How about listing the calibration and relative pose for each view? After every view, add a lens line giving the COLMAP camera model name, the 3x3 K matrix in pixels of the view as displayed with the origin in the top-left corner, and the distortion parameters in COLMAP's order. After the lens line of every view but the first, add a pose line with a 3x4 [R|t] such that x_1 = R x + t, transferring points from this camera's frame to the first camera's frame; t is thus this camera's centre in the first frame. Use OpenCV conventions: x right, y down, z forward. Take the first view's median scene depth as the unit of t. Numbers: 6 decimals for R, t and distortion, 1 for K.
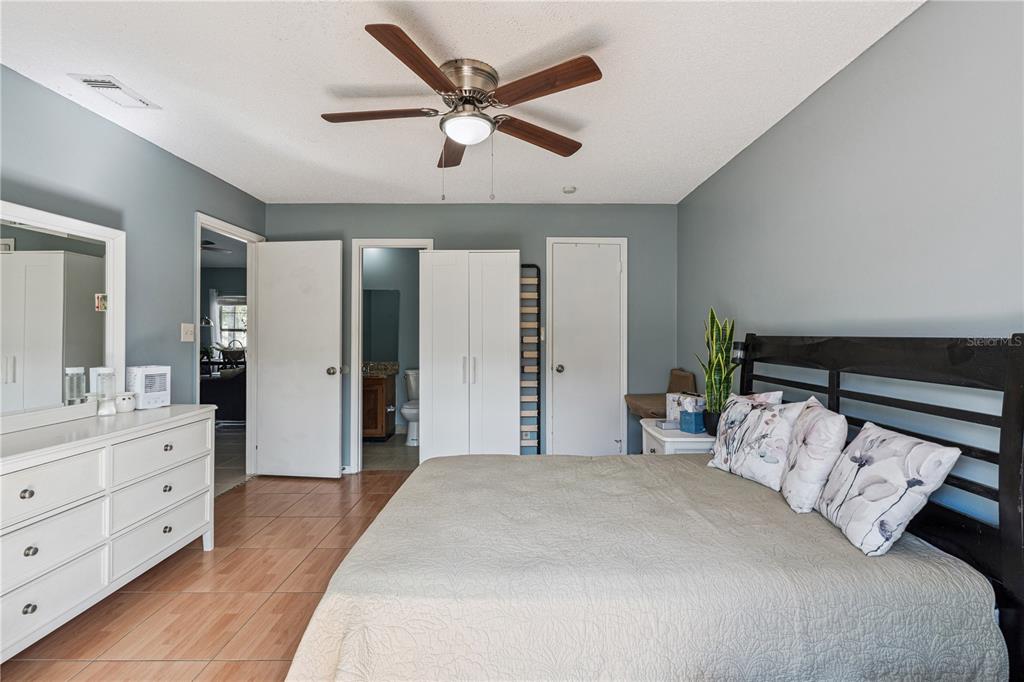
lens RADIAL K [[447.6, 0, 511.1], [0, 447.6, 332.5], [0, 0, 1]] dist [-0.013884, 0.000344]
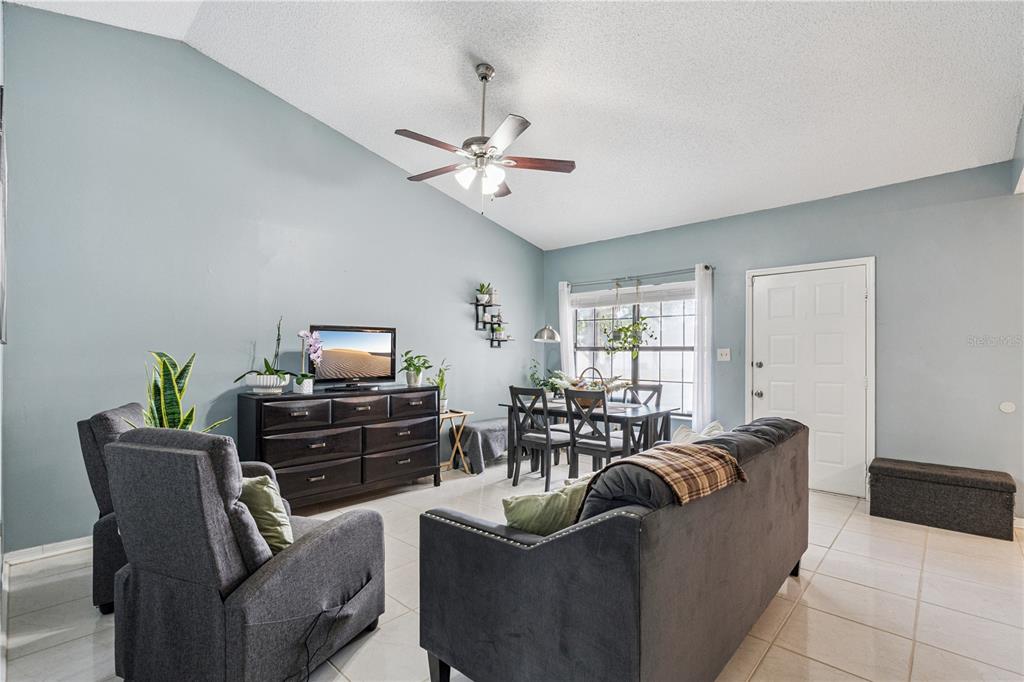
lens RADIAL K [[475.8, 0, 514.6], [0, 475.8, 344.7], [0, 0, 1]] dist [0.000706, 0.000083]
pose [[0.719350, -0.003591, -0.694639, -0.267190], [-0.000865, 0.999981, -0.006065, -0.007338], [0.694648, 0.004964, 0.719333, 0.486590]]
